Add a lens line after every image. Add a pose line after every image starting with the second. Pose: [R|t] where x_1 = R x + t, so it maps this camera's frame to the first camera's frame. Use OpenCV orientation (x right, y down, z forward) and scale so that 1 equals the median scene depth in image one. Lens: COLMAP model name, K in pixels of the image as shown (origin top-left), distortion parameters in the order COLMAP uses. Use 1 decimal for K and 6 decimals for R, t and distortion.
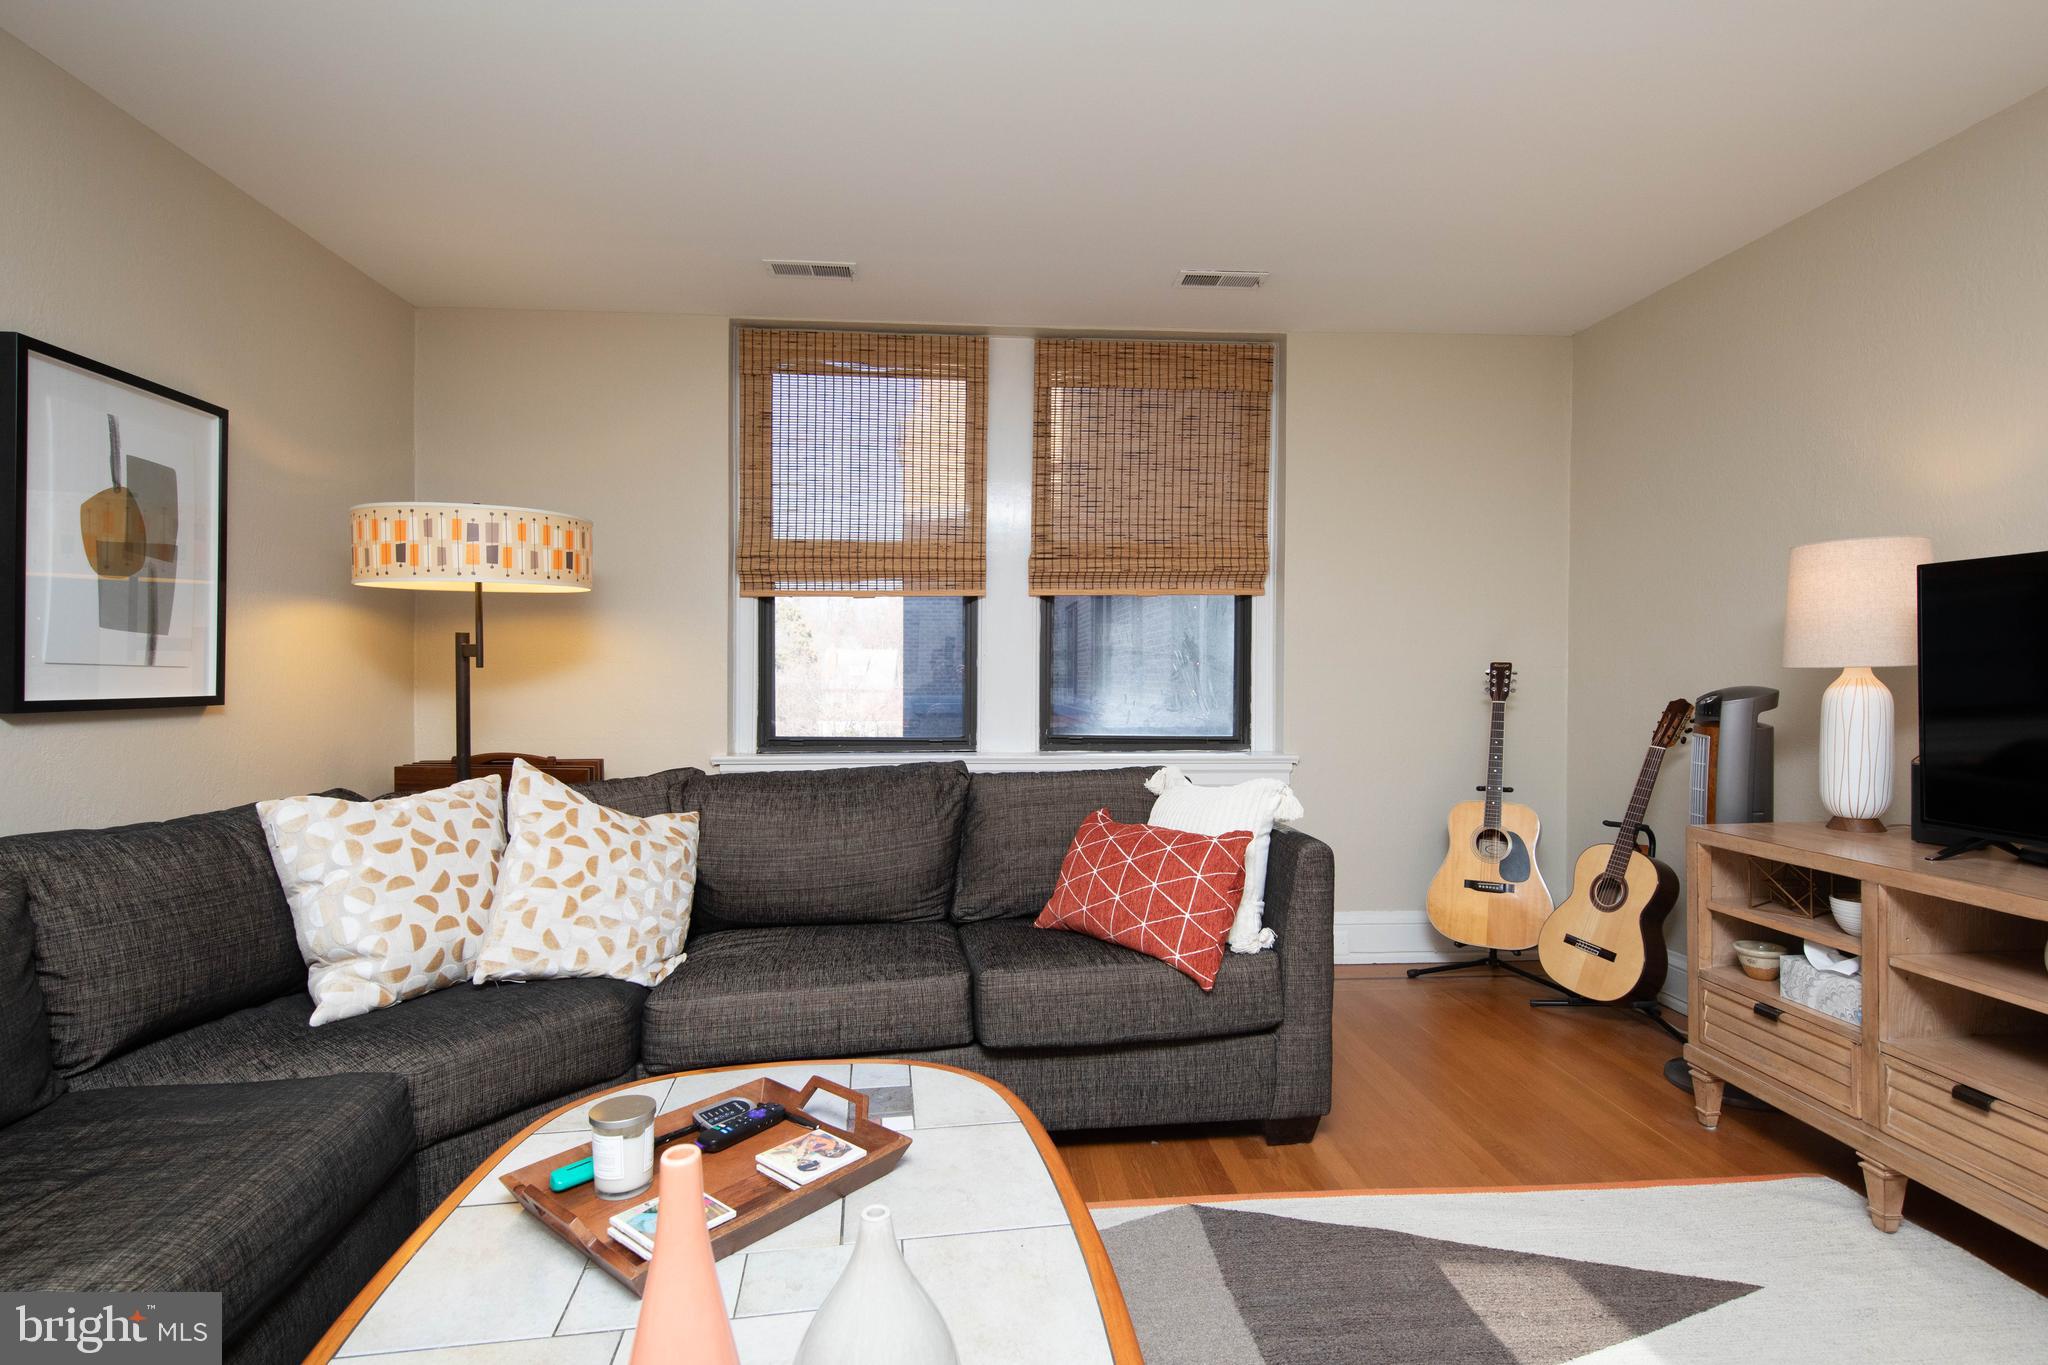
lens RADIAL K [[1029.4, 0, 1033.5], [0, 1029.4, 677.1], [0, 0, 1]] dist [0.009329, -0.002213]
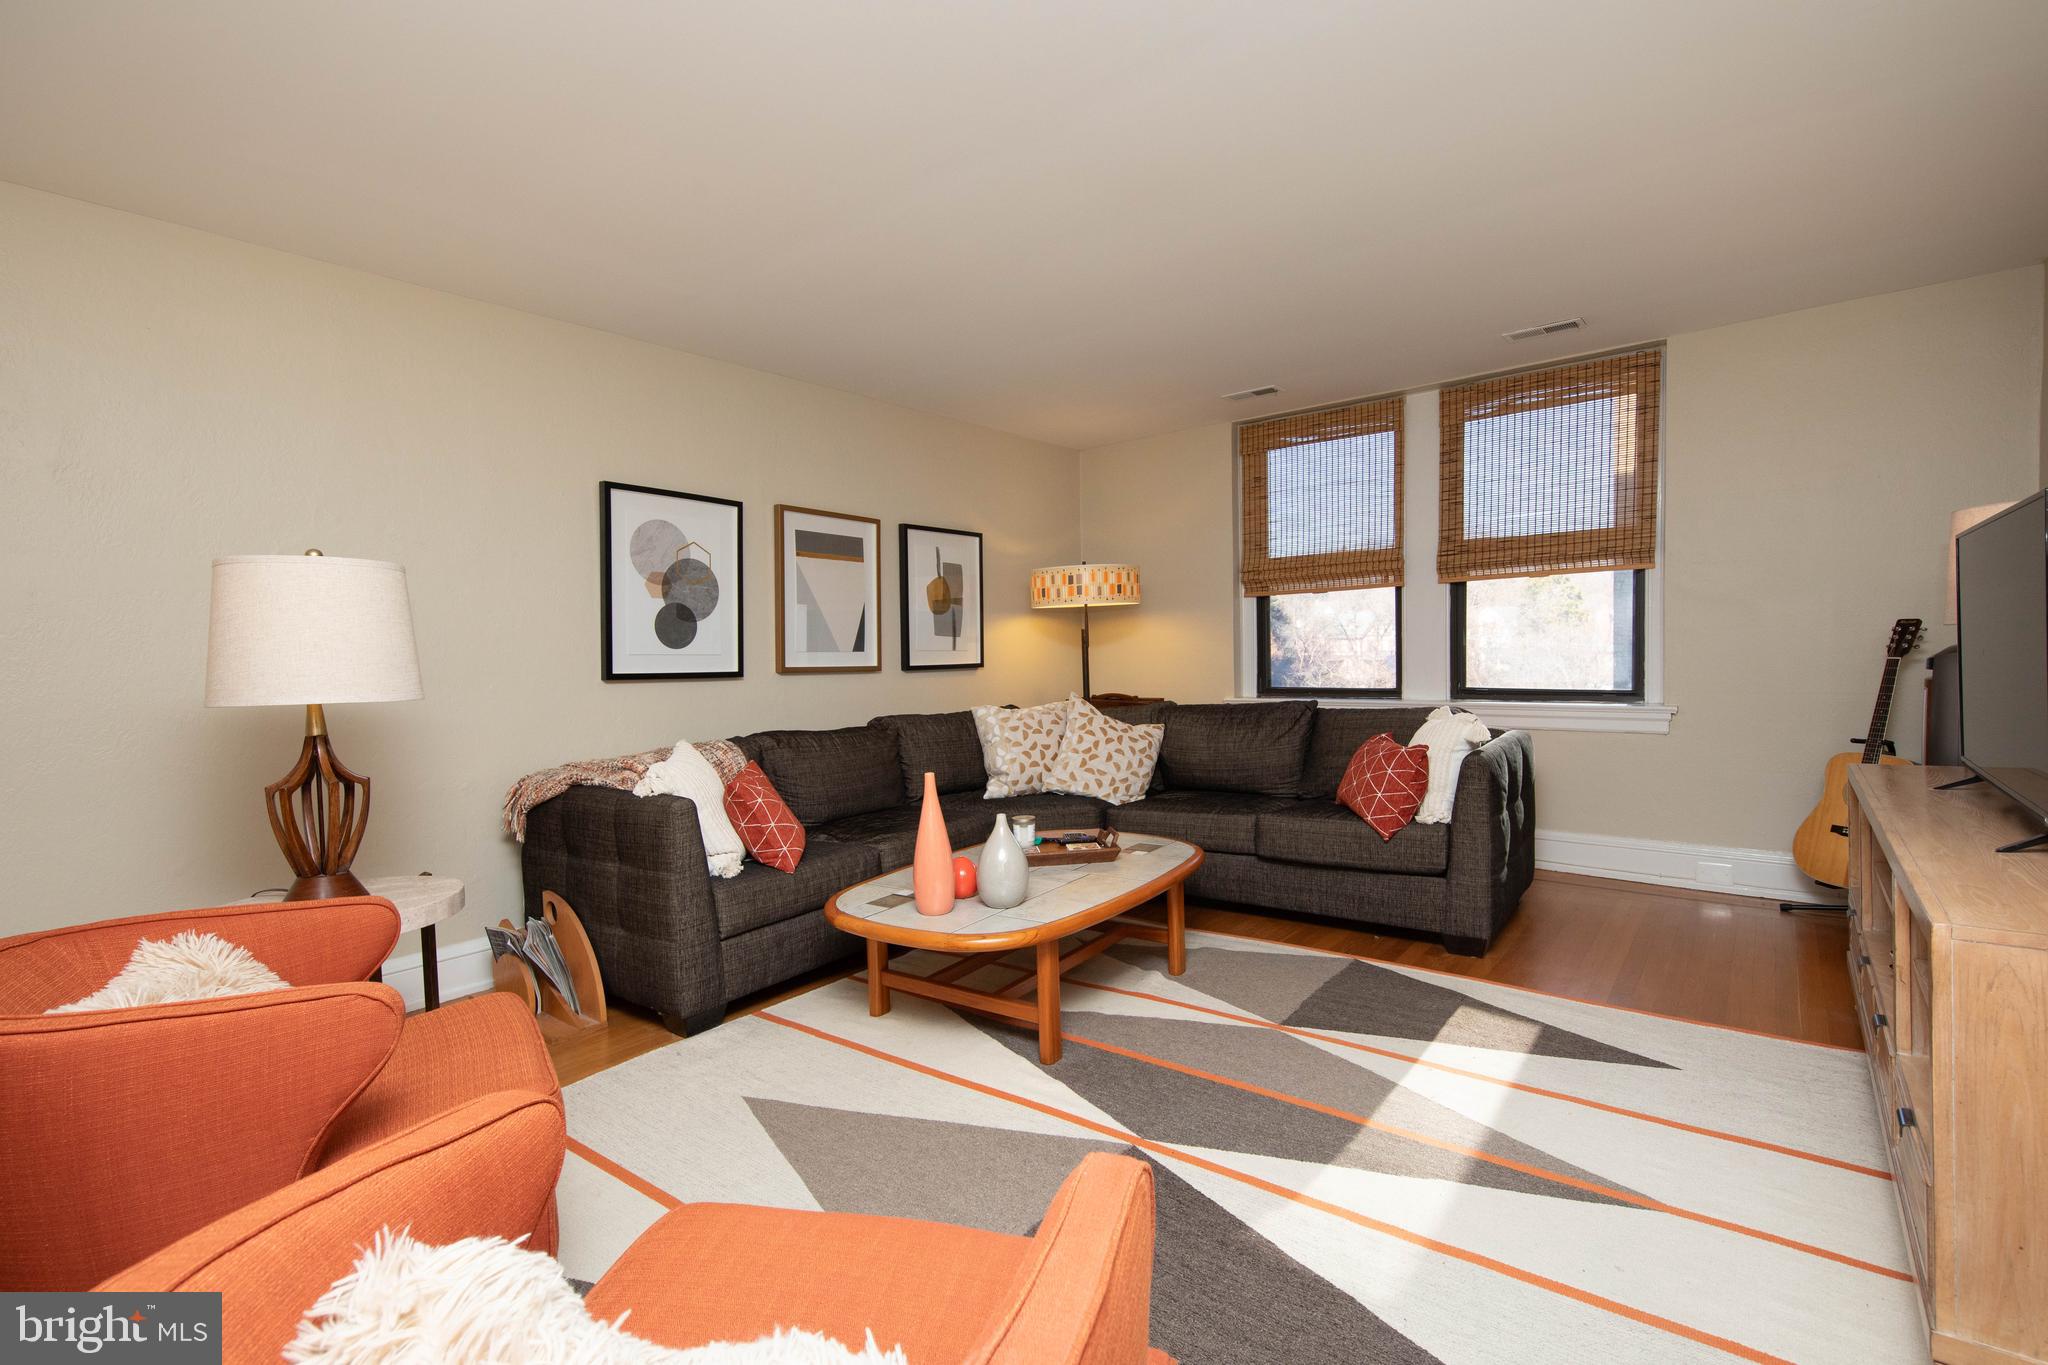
lens RADIAL K [[952.9, 0, 1033.7], [0, 952.9, 672.6], [0, 0, 1]] dist [0.008933, -0.001316]
pose [[0.720728, -0.002326, -0.693214, 0.769510], [0.023773, 0.999489, 0.021364, -0.003398], [0.692810, -0.031877, 0.720415, -0.428545]]
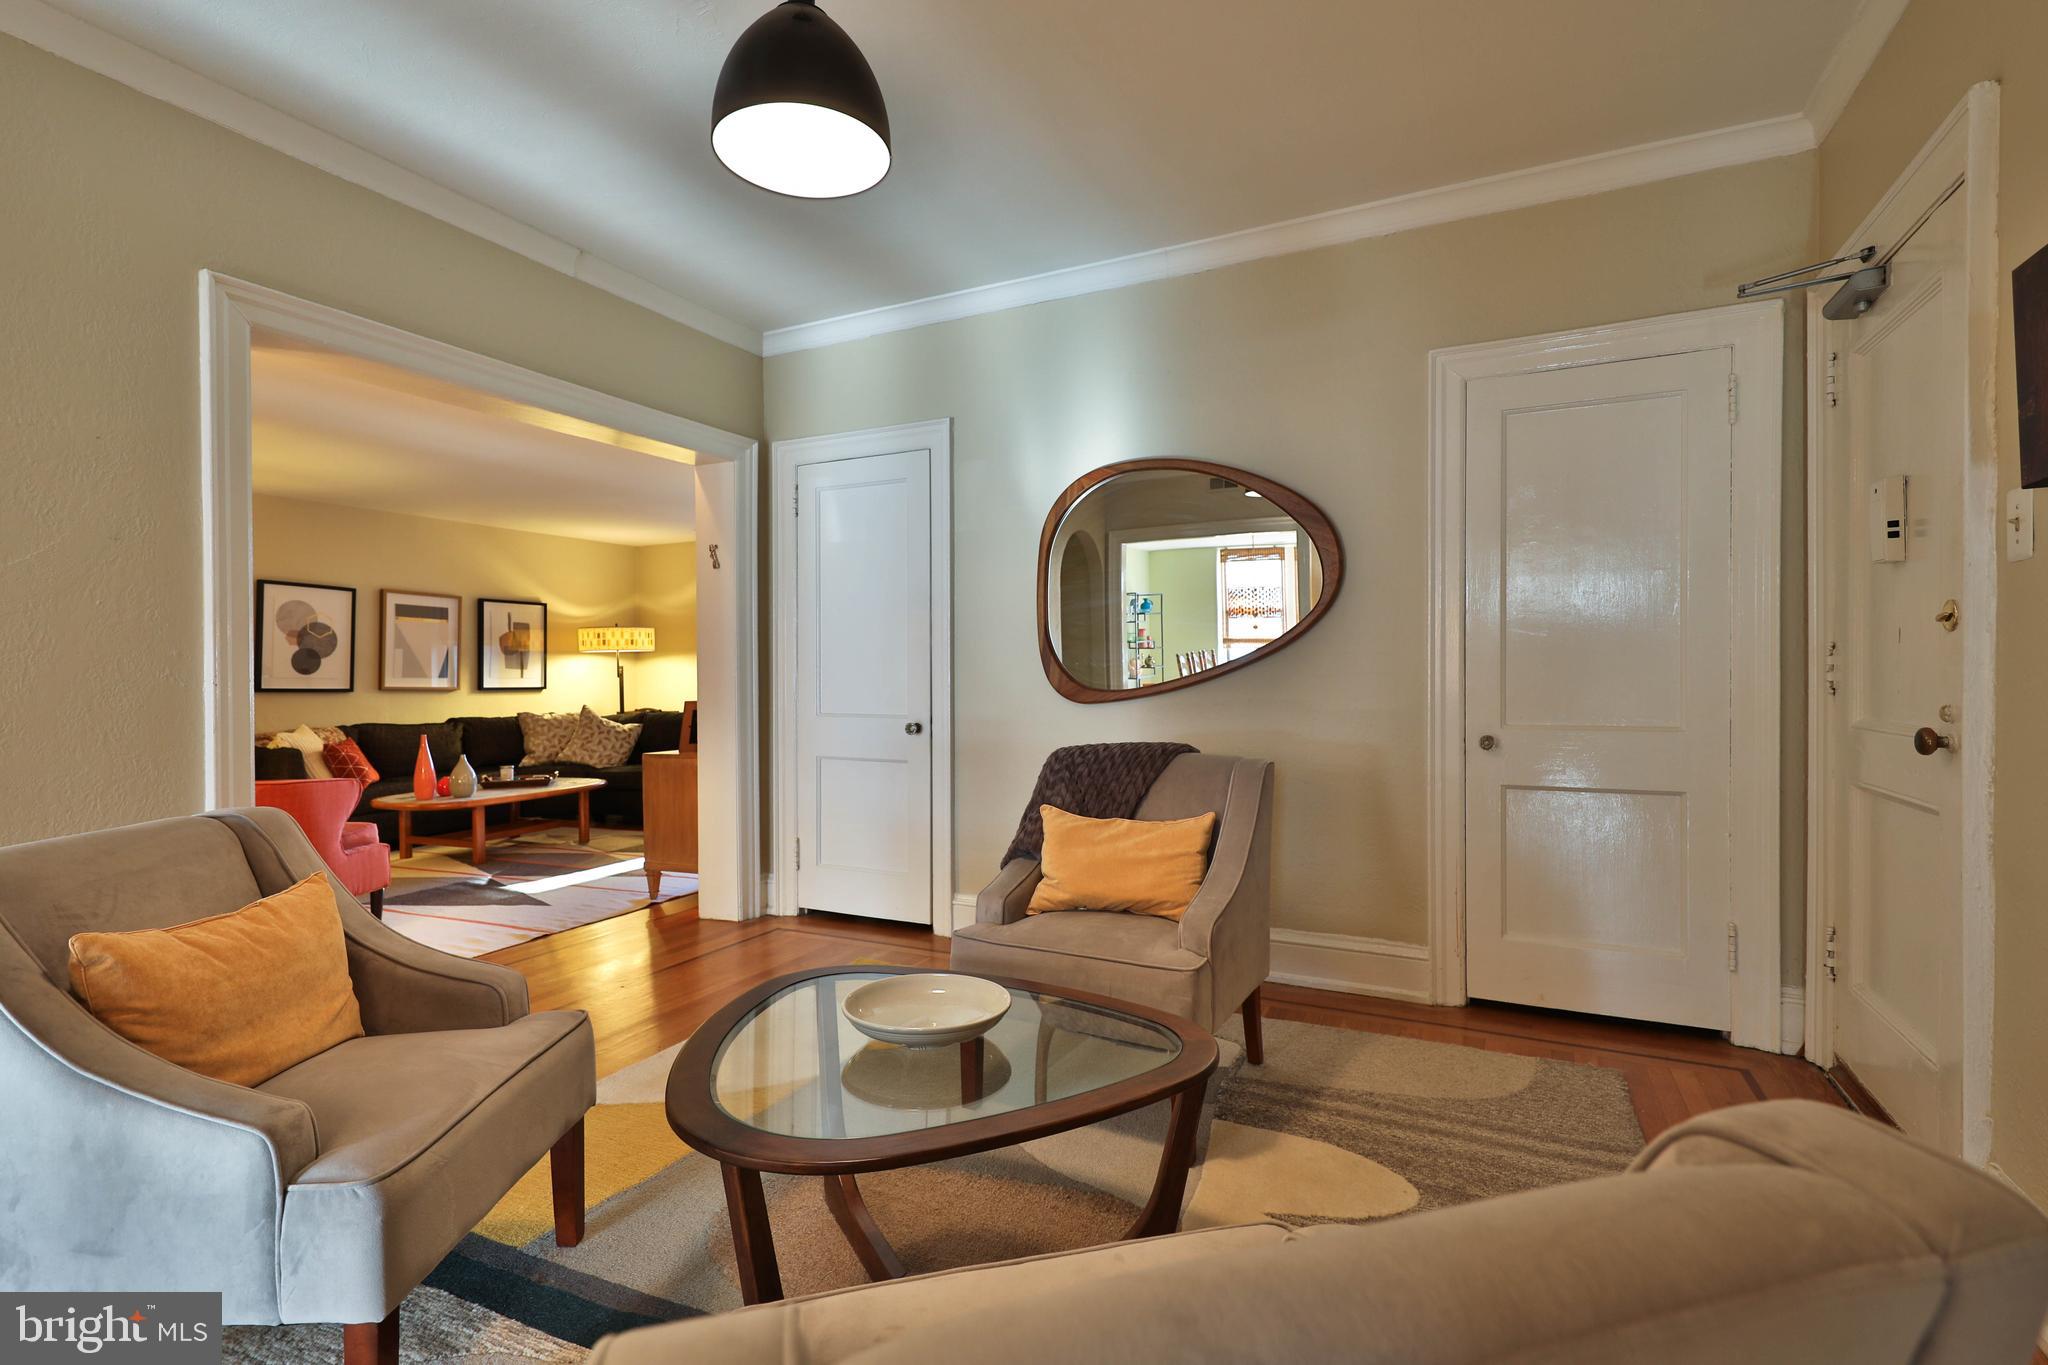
lens RADIAL K [[952.9, 0, 1021.6], [0, 952.9, 677.6], [0, 0, 1]] dist [0.008933, -0.001316]
pose [[0.861041, -0.004029, -0.508520, 2.396471], [0.005214, 0.999986, 0.000906, -0.006374], [0.508509, -0.003431, 0.861050, -1.012758]]
